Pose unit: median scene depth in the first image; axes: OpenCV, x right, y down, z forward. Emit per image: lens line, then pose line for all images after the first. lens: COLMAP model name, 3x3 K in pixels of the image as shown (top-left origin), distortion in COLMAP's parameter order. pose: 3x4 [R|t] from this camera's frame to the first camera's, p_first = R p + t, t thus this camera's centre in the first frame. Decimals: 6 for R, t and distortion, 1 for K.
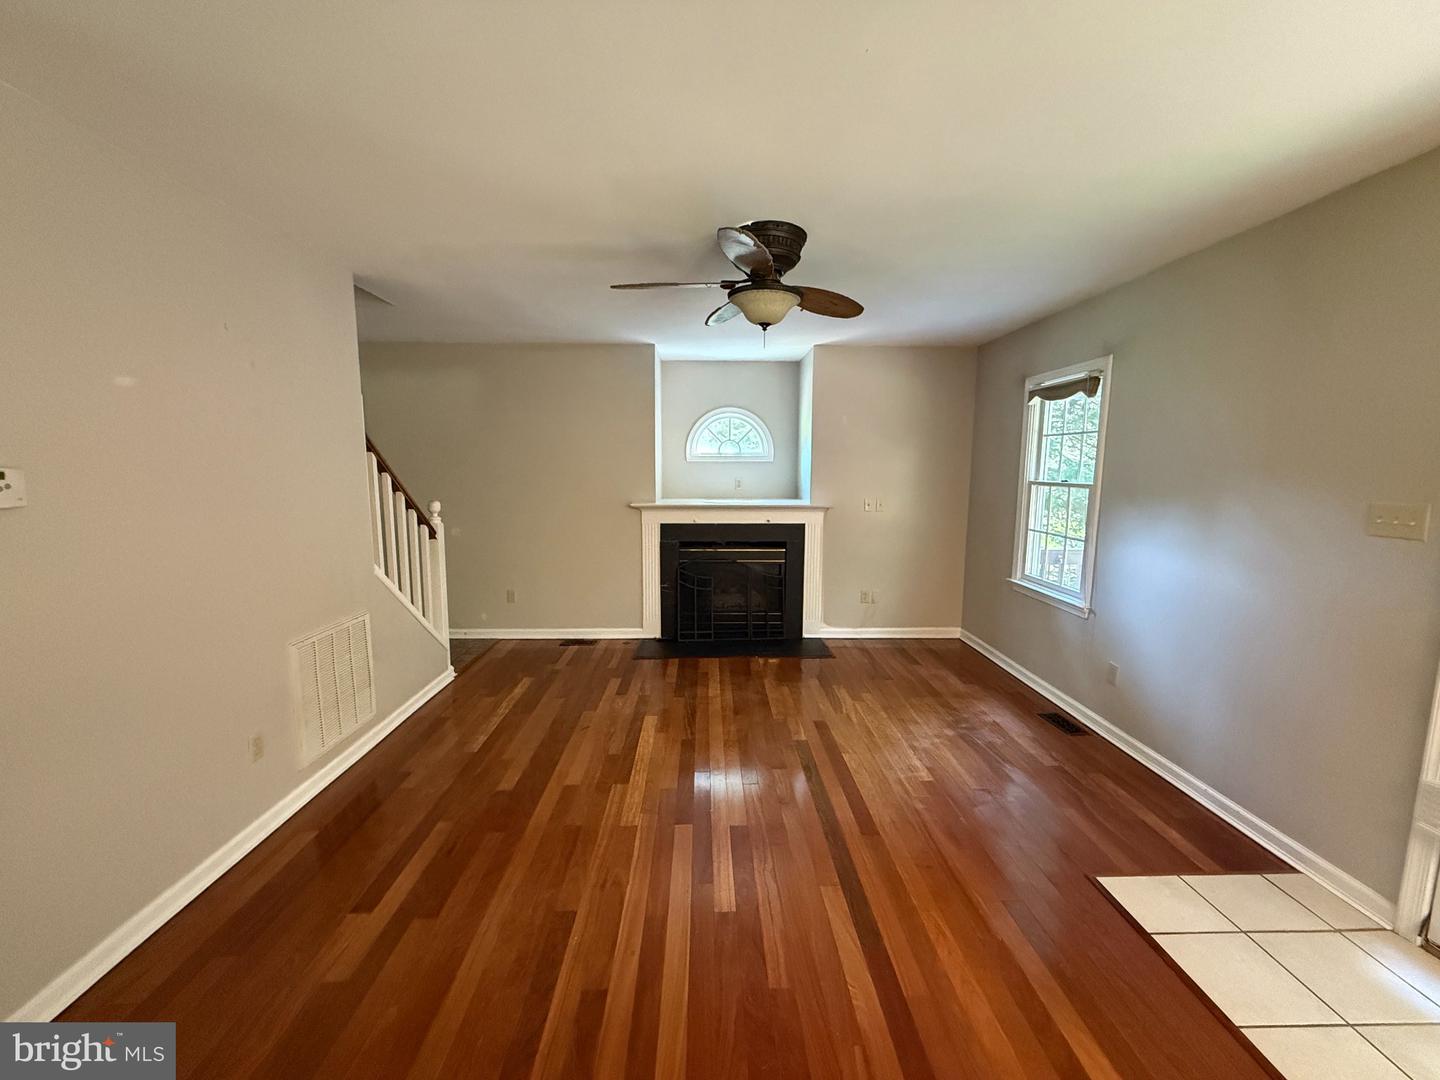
lens RADIAL K [[580.2, 0, 720.0], [0, 580.2, 540.0], [0, 0, 1]] dist [0.000674, -0.000244]
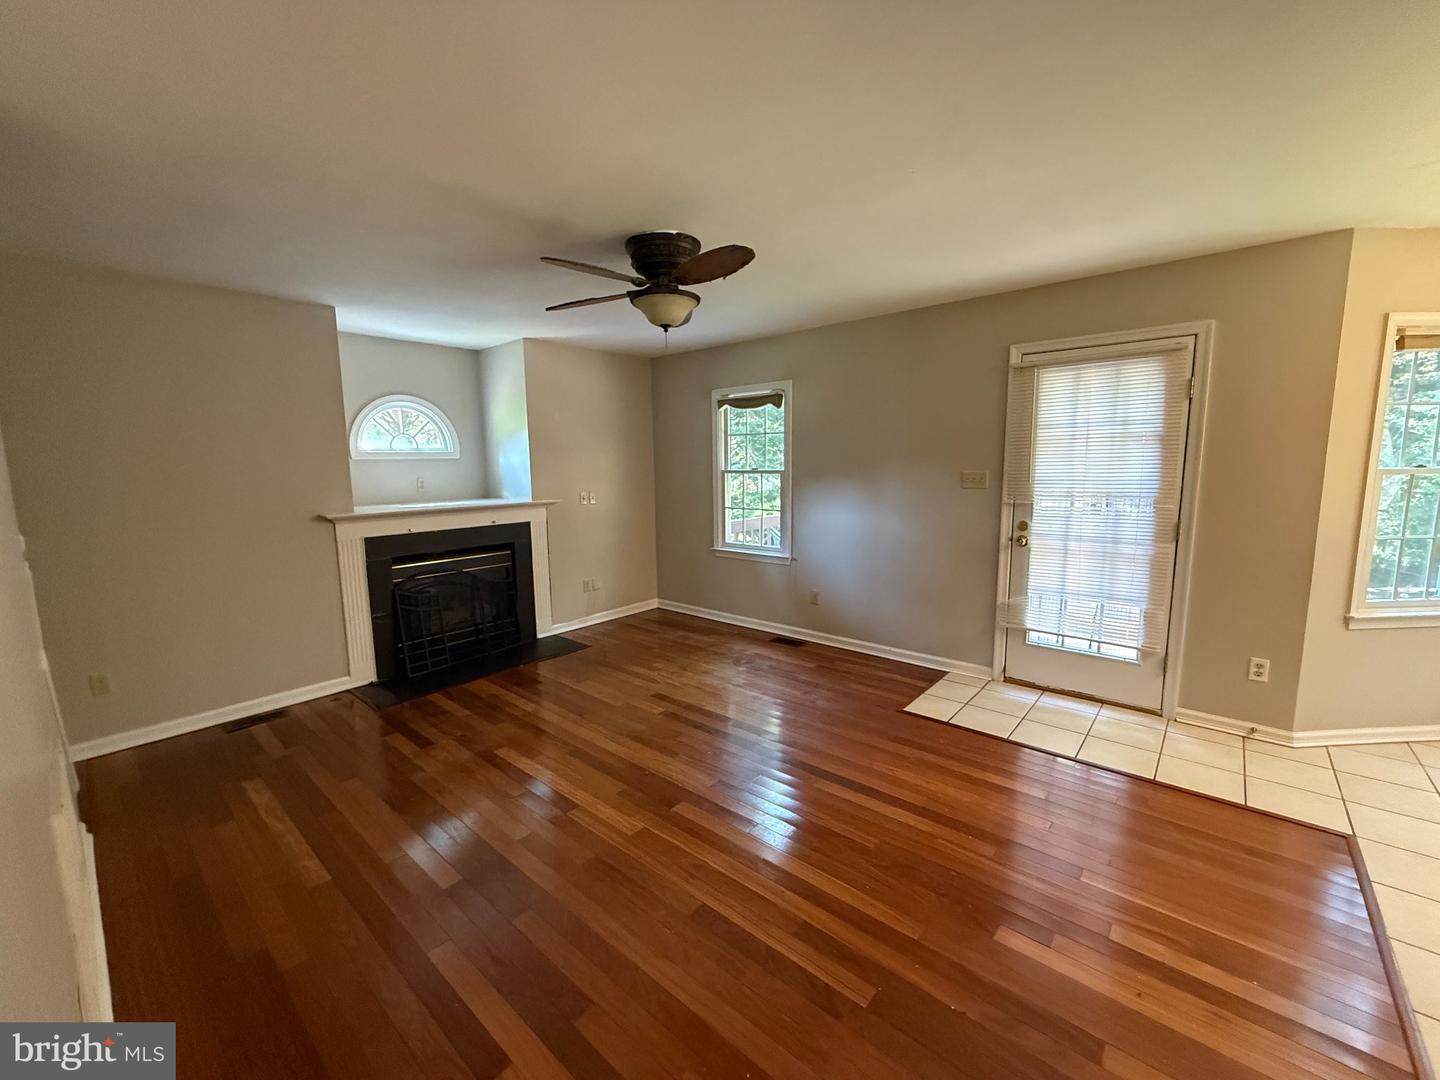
lens RADIAL K [[580.2, 0, 720.0], [0, 580.2, 540.0], [0, 0, 1]] dist [0.000674, -0.000244]
pose [[0.673467, -0.112878, 0.730548, -0.434612], [0.112692, 0.992399, 0.049450, -0.011951], [-0.730577, 0.049024, 0.681068, 0.133277]]
